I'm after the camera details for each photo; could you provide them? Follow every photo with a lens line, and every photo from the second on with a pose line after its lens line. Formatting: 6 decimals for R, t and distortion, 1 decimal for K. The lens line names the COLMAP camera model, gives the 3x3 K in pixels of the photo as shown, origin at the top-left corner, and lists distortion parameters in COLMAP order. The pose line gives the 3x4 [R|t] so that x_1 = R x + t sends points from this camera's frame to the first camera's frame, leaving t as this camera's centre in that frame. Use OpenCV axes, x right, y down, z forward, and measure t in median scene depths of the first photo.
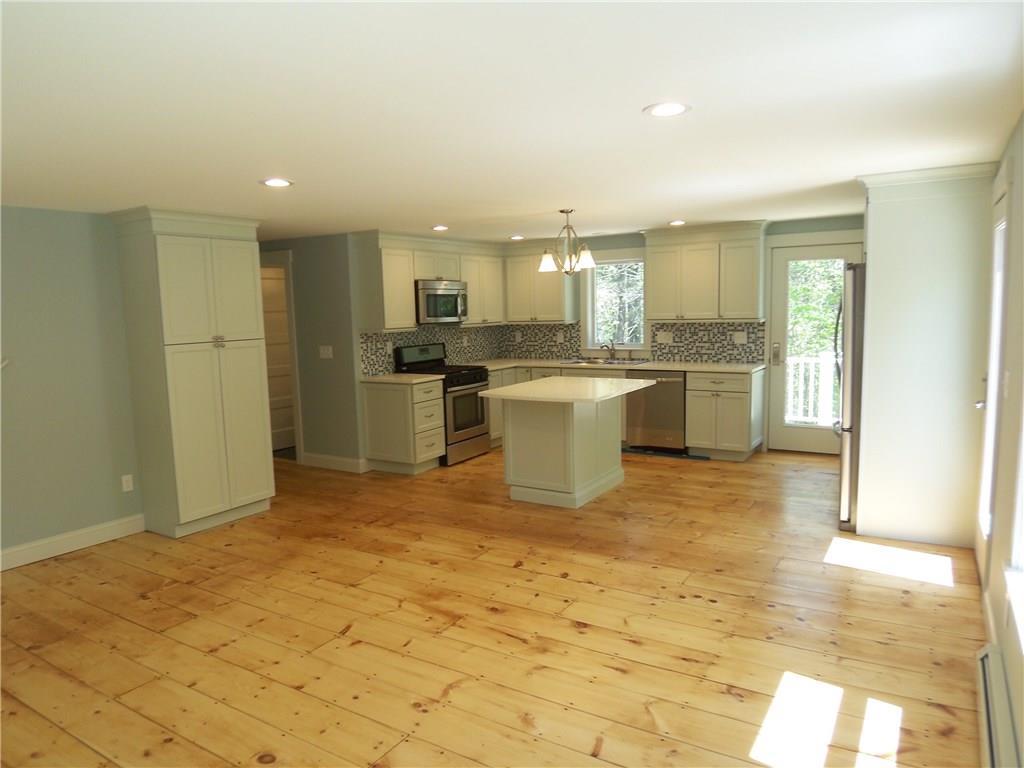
lens RADIAL K [[690.3, 0, 511.8], [0, 690.3, 396.5], [0, 0, 1]] dist [-0.006095, -0.004059]
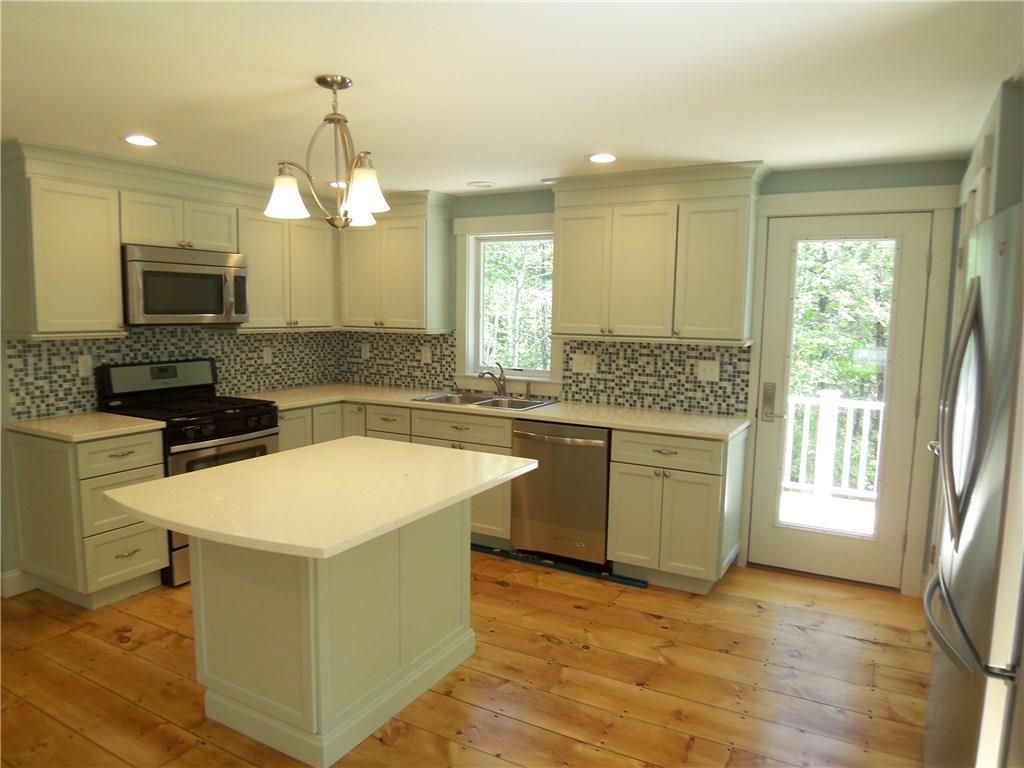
lens RADIAL K [[690.3, 0, 511.8], [0, 690.3, 396.5], [0, 0, 1]] dist [-0.006095, -0.004059]
pose [[0.997886, 0.035279, 0.054573, 0.134114], [-0.035019, 0.999370, -0.005729, -0.054226], [-0.054741, 0.003805, 0.998493, 0.425087]]
